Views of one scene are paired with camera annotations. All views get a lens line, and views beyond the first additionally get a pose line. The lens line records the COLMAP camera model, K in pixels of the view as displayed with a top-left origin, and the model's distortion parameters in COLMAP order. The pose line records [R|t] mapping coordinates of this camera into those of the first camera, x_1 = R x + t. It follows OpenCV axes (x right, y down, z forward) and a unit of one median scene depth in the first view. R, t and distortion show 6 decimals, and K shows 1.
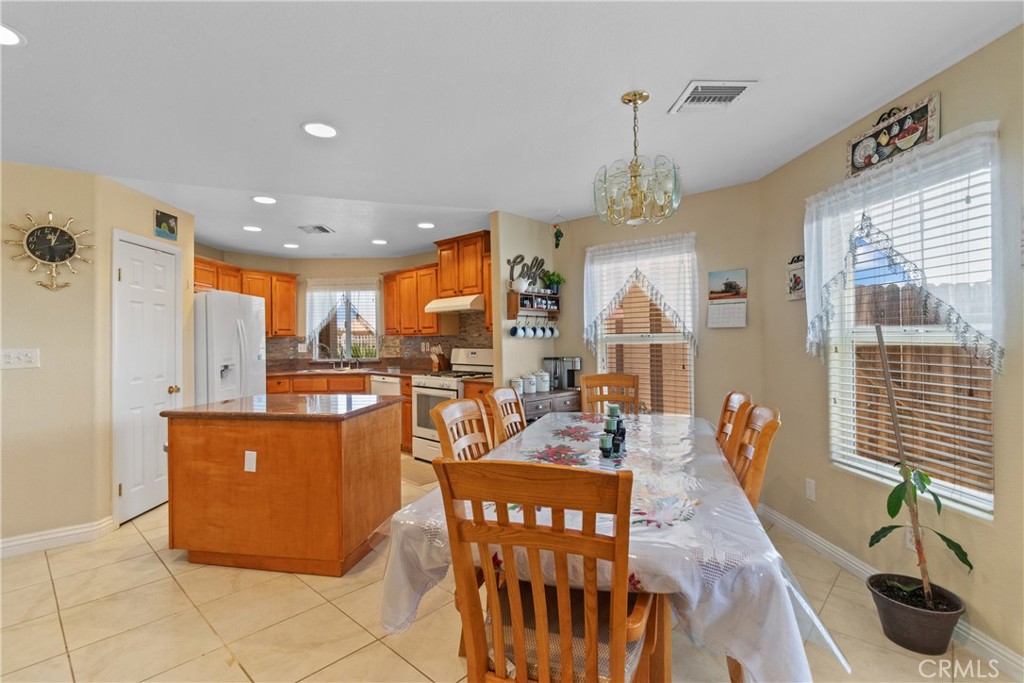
lens RADIAL K [[476.8, 0, 512.0], [0, 476.8, 328.2], [0, 0, 1]] dist [0.000263, 0.000130]
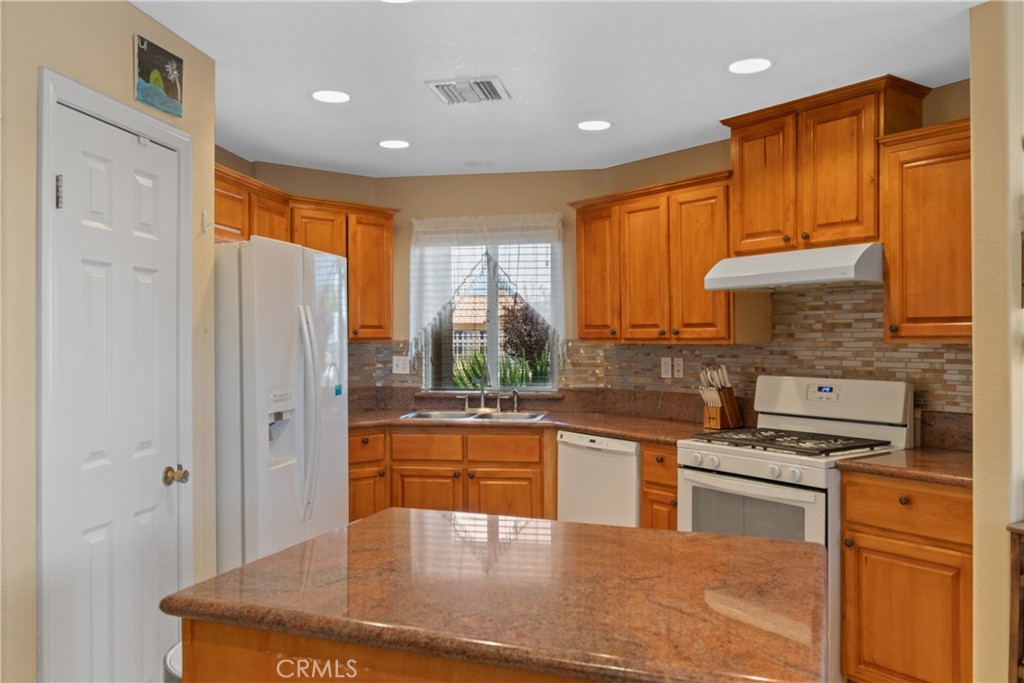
lens RADIAL K [[829.9, 0, 511.9], [0, 829.9, 327.9], [0, 0, 1]] dist [-0.007264, 0.000543]
pose [[0.979537, 0.006961, -0.201146, -0.194744], [-0.004804, 0.999926, 0.011212, -0.006359], [0.201209, -0.010017, 0.979497, 0.247960]]
